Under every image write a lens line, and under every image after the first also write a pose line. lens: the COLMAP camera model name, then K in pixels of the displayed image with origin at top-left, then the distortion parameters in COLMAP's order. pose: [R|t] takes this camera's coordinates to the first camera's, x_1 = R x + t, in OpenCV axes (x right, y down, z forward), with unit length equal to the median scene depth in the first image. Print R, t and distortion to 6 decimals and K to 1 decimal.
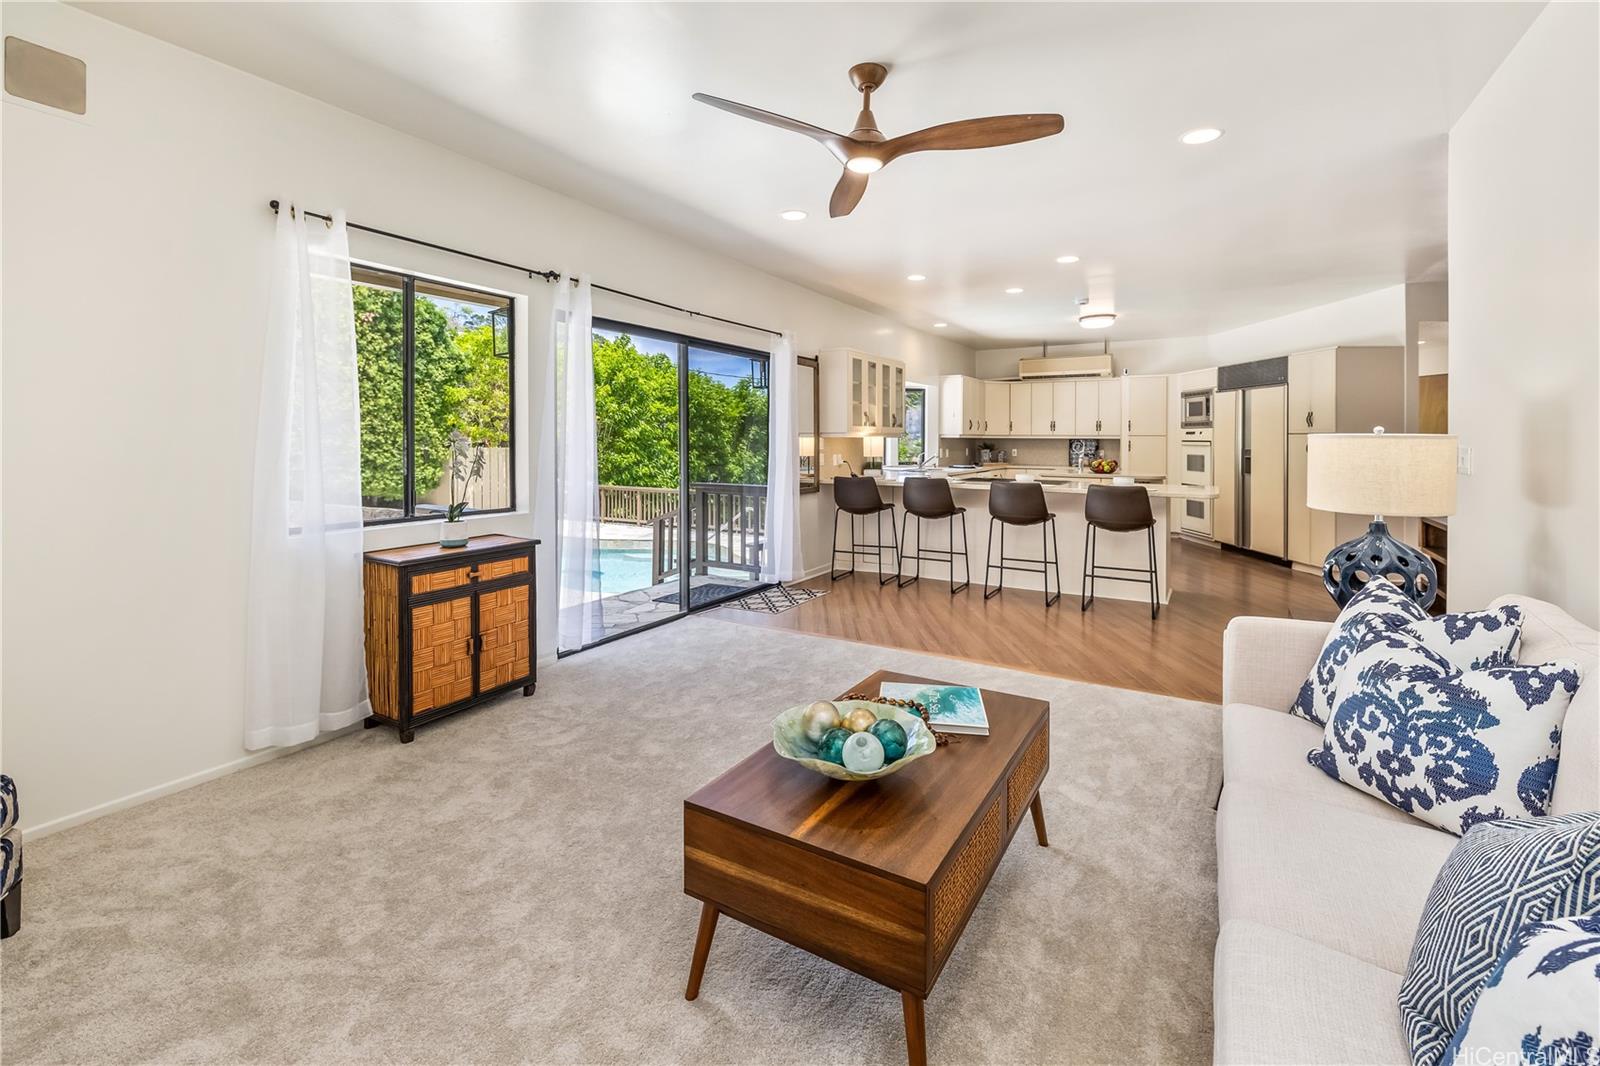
lens RADIAL K [[698.0, 0, 800.7], [0, 698.0, 436.1], [0, 0, 1]] dist [-0.000555, -0.000054]
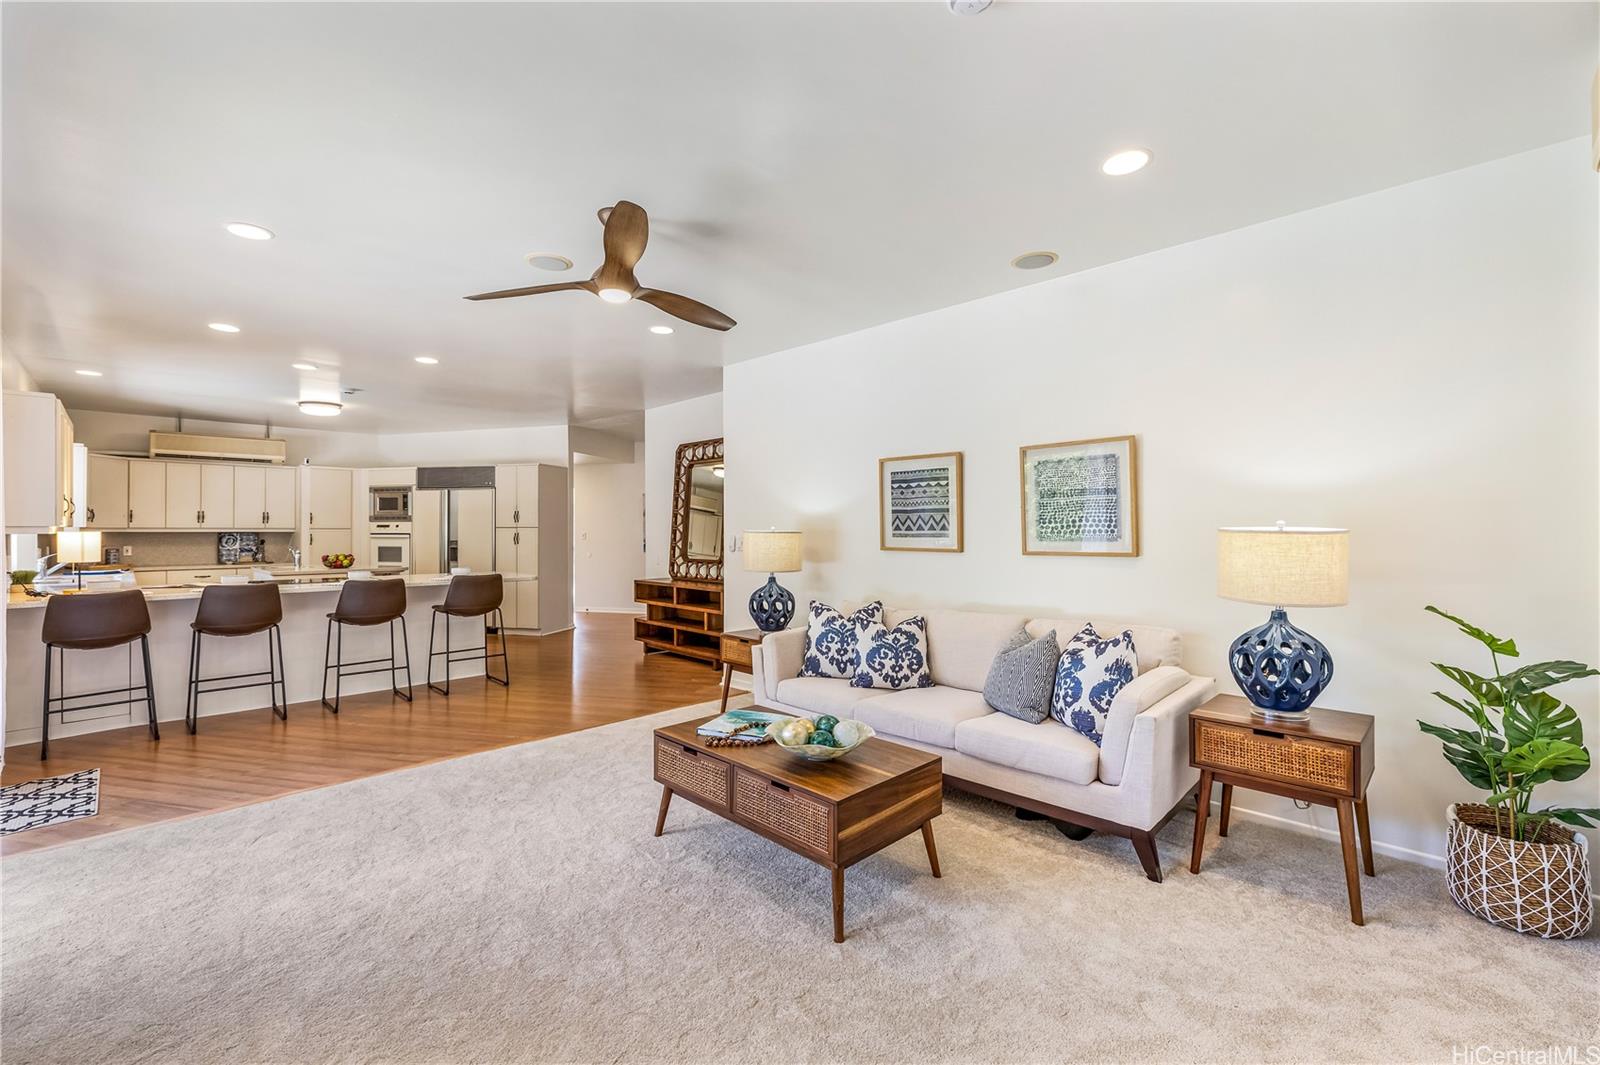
lens RADIAL K [[659.3, 0, 800.0], [0, 659.3, 532.5], [0, 0, 1]] dist [-0.001035, -0.000123]
pose [[0.240993, -0.007019, 0.970501, -0.282757], [-0.001449, 0.999970, 0.007592, -0.003525], [-0.970526, -0.003236, 0.240976, 0.152312]]
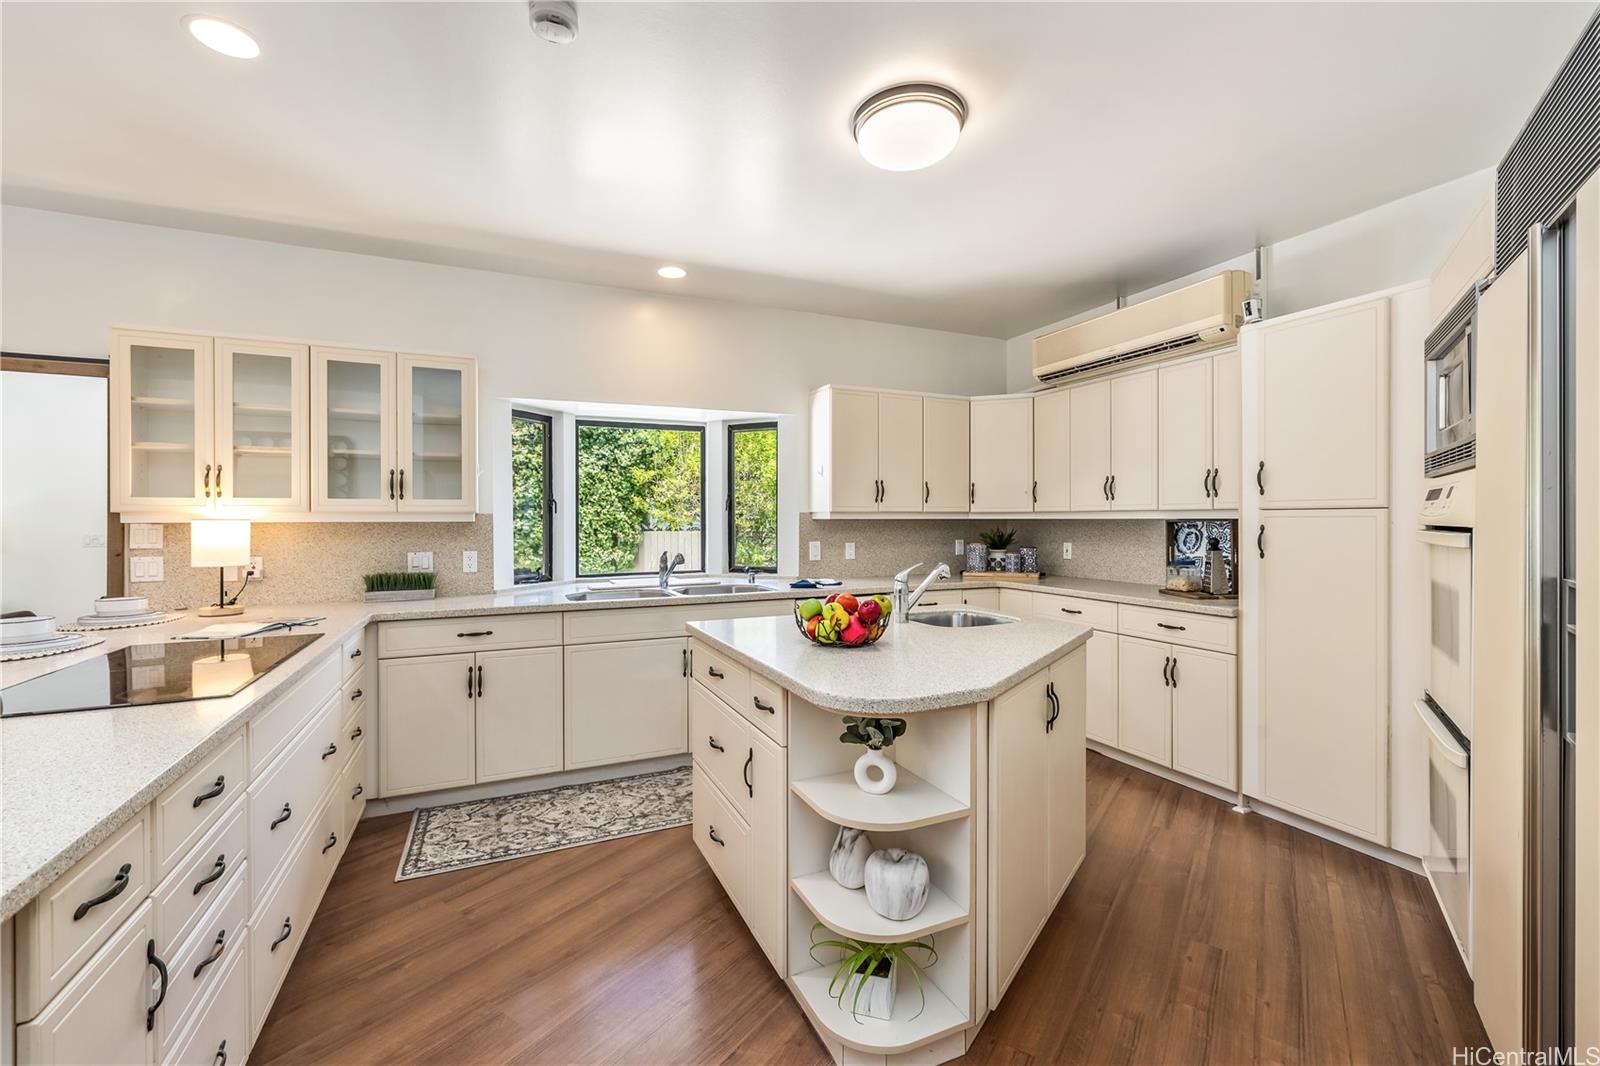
lens RADIAL K [[675.5, 0, 800.0], [0, 675.5, 533.0], [0, 0, 1]] dist [0.000045, 0.000005]
pose [[0.816950, 0.003991, -0.576695, 0.552830], [0.010341, 0.999714, 0.021567, 0.001705], [0.576616, -0.023583, 0.816675, 0.723732]]
